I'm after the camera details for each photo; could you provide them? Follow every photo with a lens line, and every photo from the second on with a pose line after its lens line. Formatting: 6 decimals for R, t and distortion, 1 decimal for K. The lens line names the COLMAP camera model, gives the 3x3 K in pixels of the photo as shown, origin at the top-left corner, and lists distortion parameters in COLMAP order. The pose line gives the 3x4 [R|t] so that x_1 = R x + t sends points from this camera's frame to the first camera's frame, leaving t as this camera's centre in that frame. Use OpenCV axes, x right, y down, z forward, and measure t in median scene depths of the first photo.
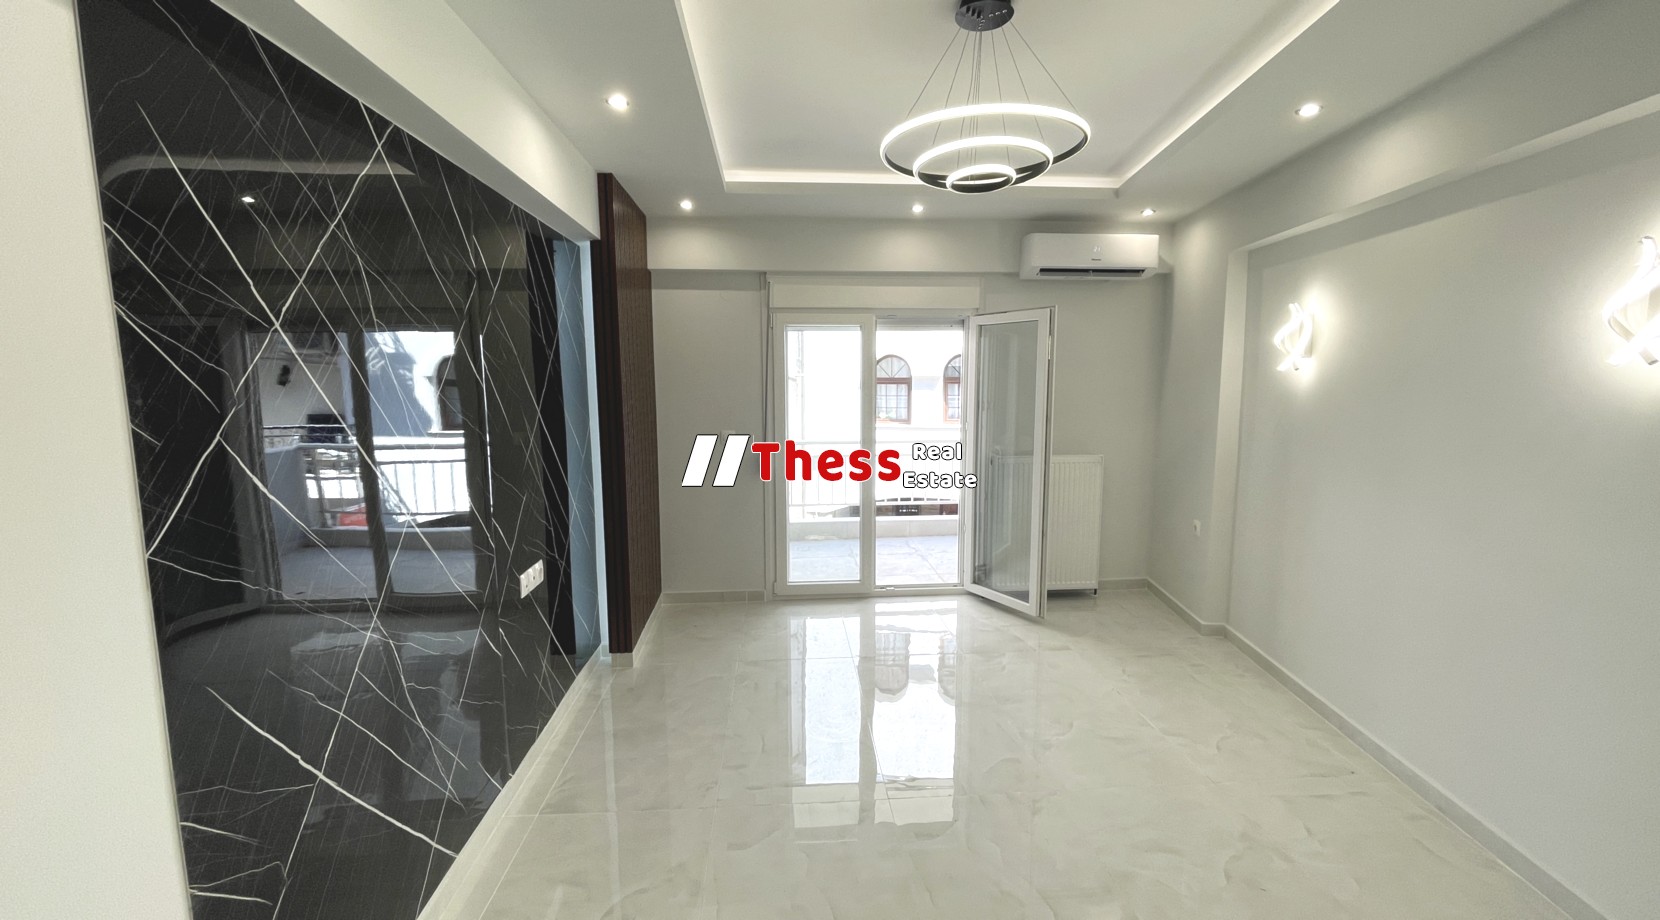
lens RADIAL K [[665.7, 0, 825.0], [0, 665.7, 454.0], [0, 0, 1]] dist [-0.001289, -0.000393]
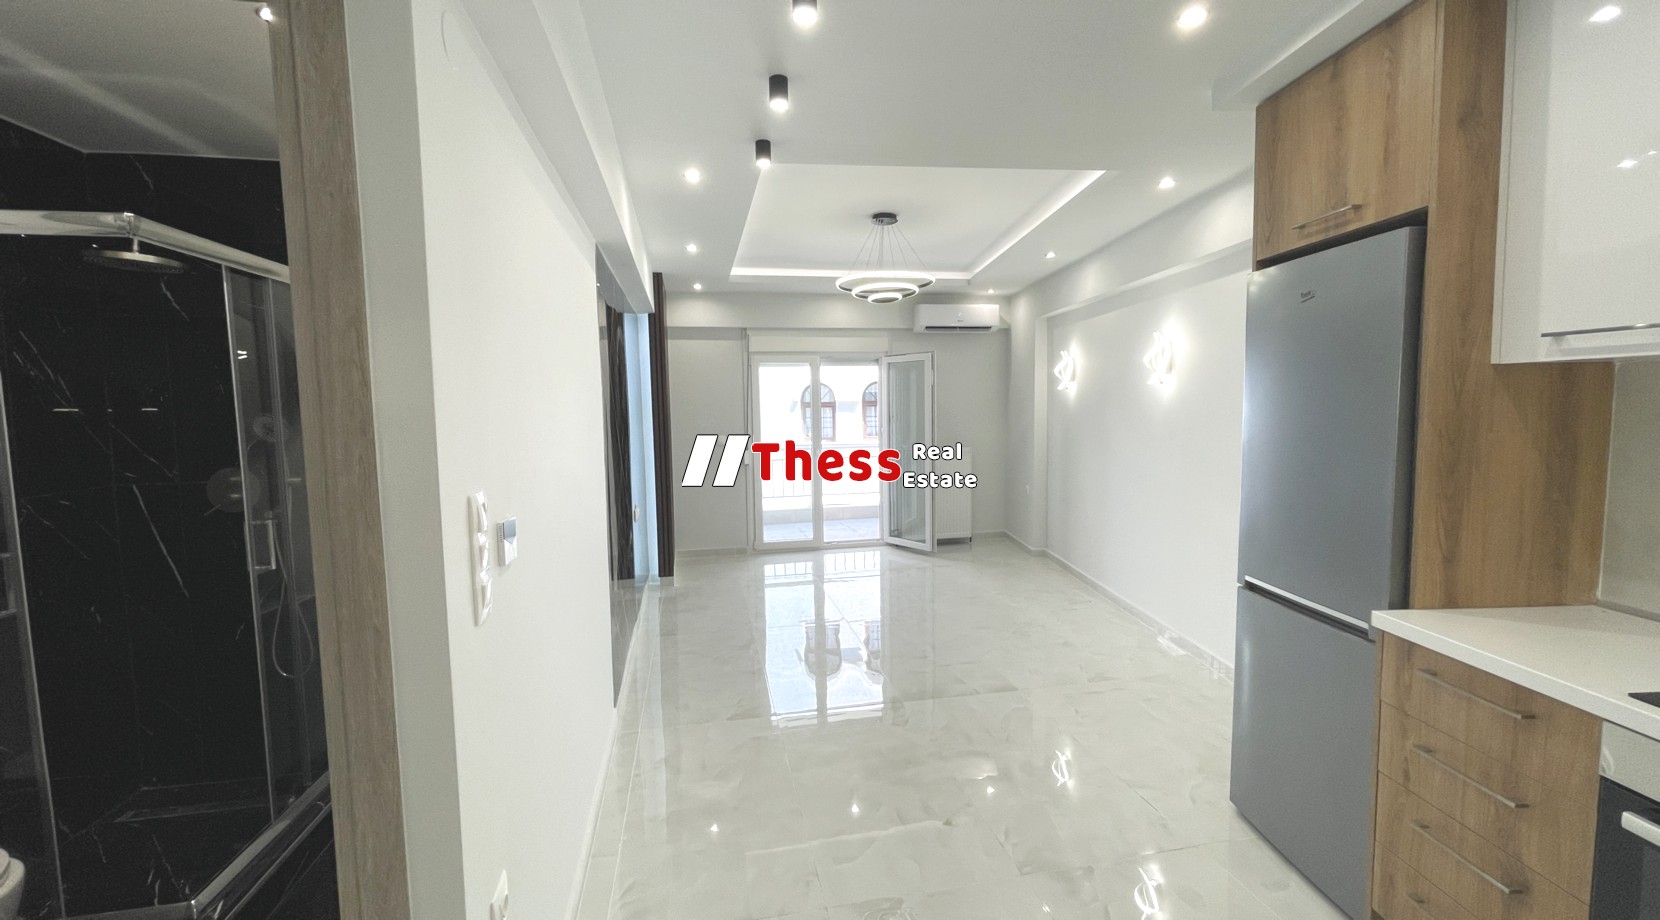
lens RADIAL K [[665.7, 0, 825.0], [0, 665.7, 454.0], [0, 0, 1]] dist [-0.001289, -0.000393]
pose [[0.992321, -0.022999, 0.121532, -0.099921], [0.028024, 0.998815, -0.039800, 0.069863], [-0.120472, 0.042901, 0.991789, -0.474390]]
